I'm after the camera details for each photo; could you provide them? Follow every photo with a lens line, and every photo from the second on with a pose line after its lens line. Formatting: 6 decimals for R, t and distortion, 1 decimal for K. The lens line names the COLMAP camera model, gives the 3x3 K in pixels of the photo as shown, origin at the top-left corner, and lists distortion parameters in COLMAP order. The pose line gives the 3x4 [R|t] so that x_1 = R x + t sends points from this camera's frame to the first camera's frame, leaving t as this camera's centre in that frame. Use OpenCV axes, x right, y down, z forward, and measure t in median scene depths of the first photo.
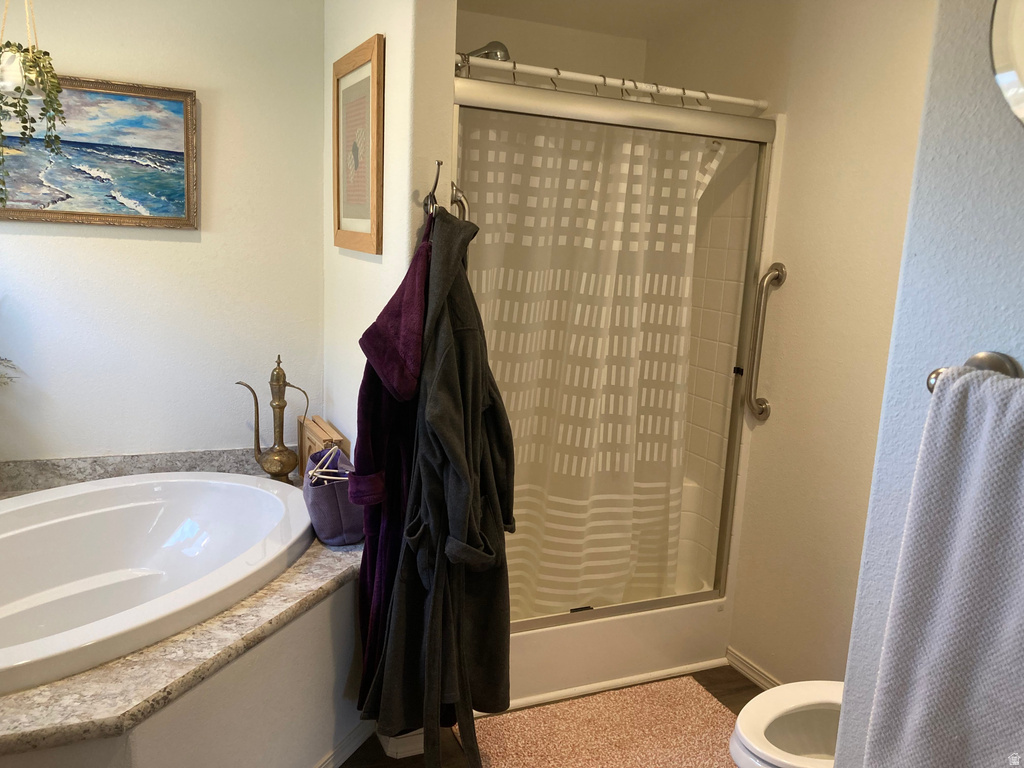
lens RADIAL K [[834.0, 0, 511.9], [0, 834.0, 387.3], [0, 0, 1]] dist [0.035745, -0.038969]
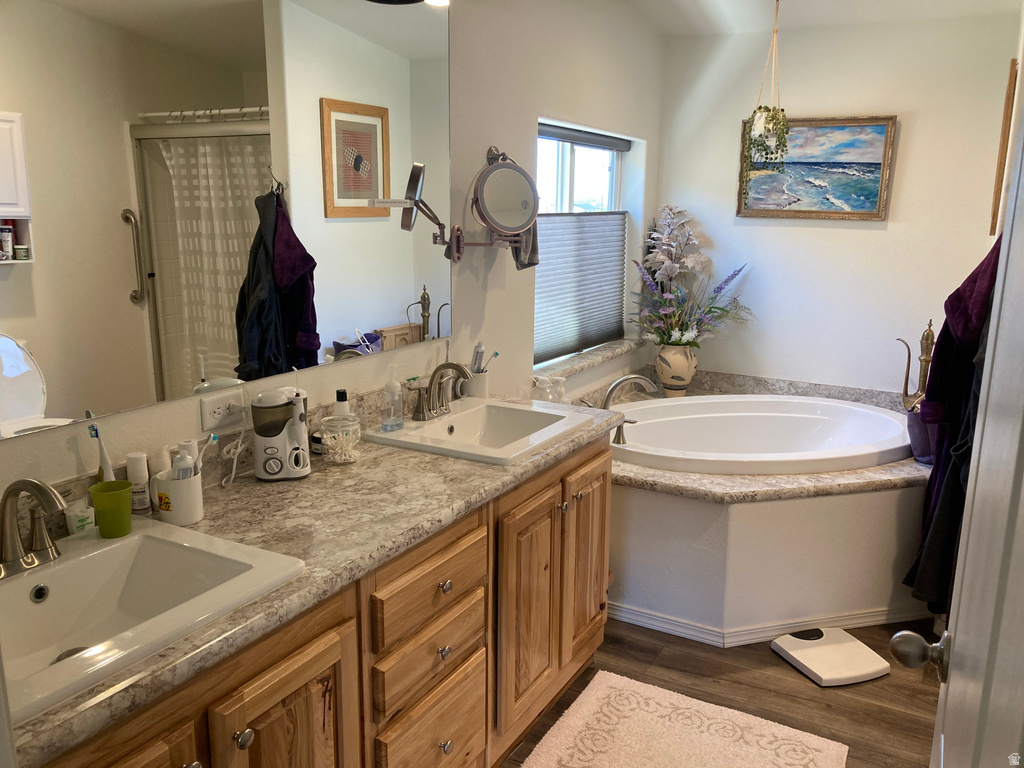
lens RADIAL K [[834.0, 0, 526.3], [0, 834.0, 383.2], [0, 0, 1]] dist [0.035745, -0.038969]
pose [[0.605993, 0.130198, -0.784743, 0.372411], [-0.132635, 0.989242, 0.061704, 0.062282], [0.784335, 0.066692, 0.616742, -0.254138]]
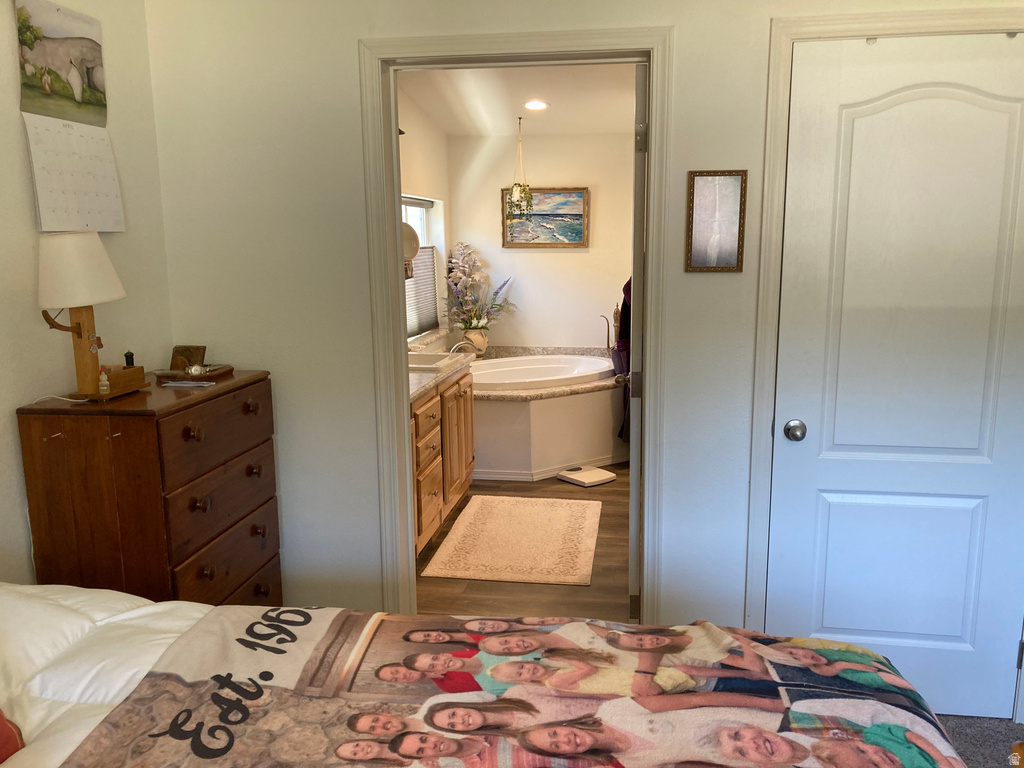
lens RADIAL K [[834.0, 0, 519.6], [0, 834.0, 387.0], [0, 0, 1]] dist [0.035745, -0.038969]
pose [[0.833949, 0.040669, -0.550341, 0.767175], [-0.049954, 0.998750, -0.001891, 0.212869], [0.549576, 0.029069, 0.834938, -1.024512]]
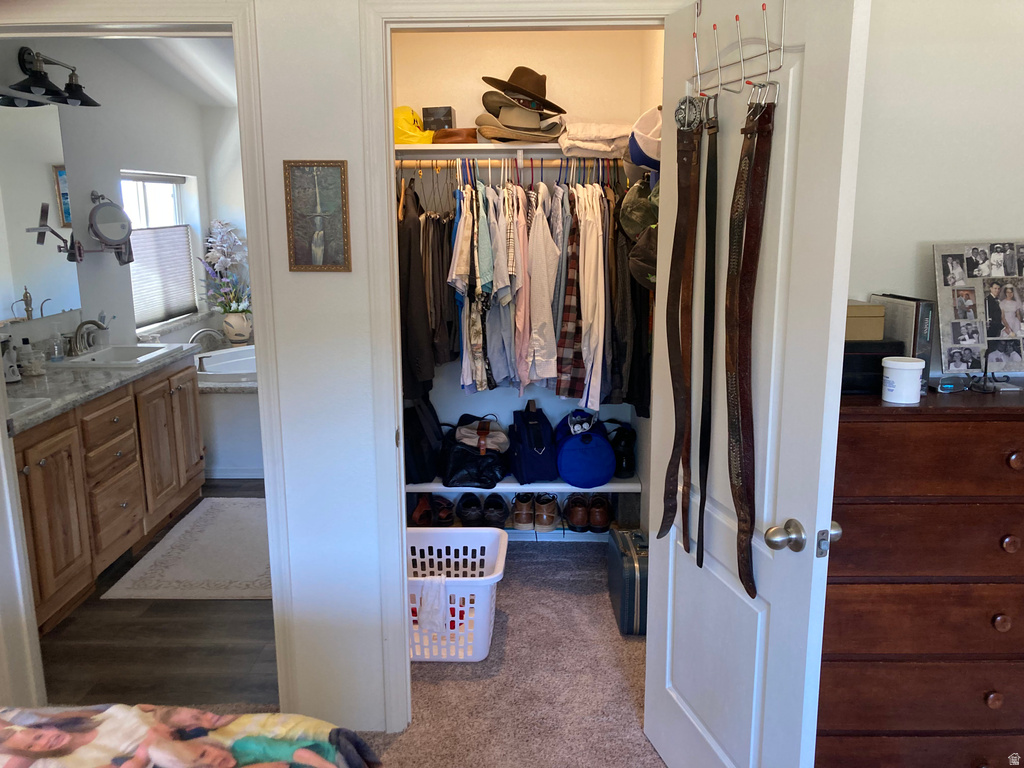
lens RADIAL K [[834.0, 0, 508.9], [0, 834.0, 365.5], [0, 0, 1]] dist [0.035745, -0.038969]
pose [[0.901587, 0.027267, -0.431738, 0.969148], [-0.027208, 0.999610, 0.006314, 0.156932], [0.431741, 0.006054, 0.901977, -0.814187]]
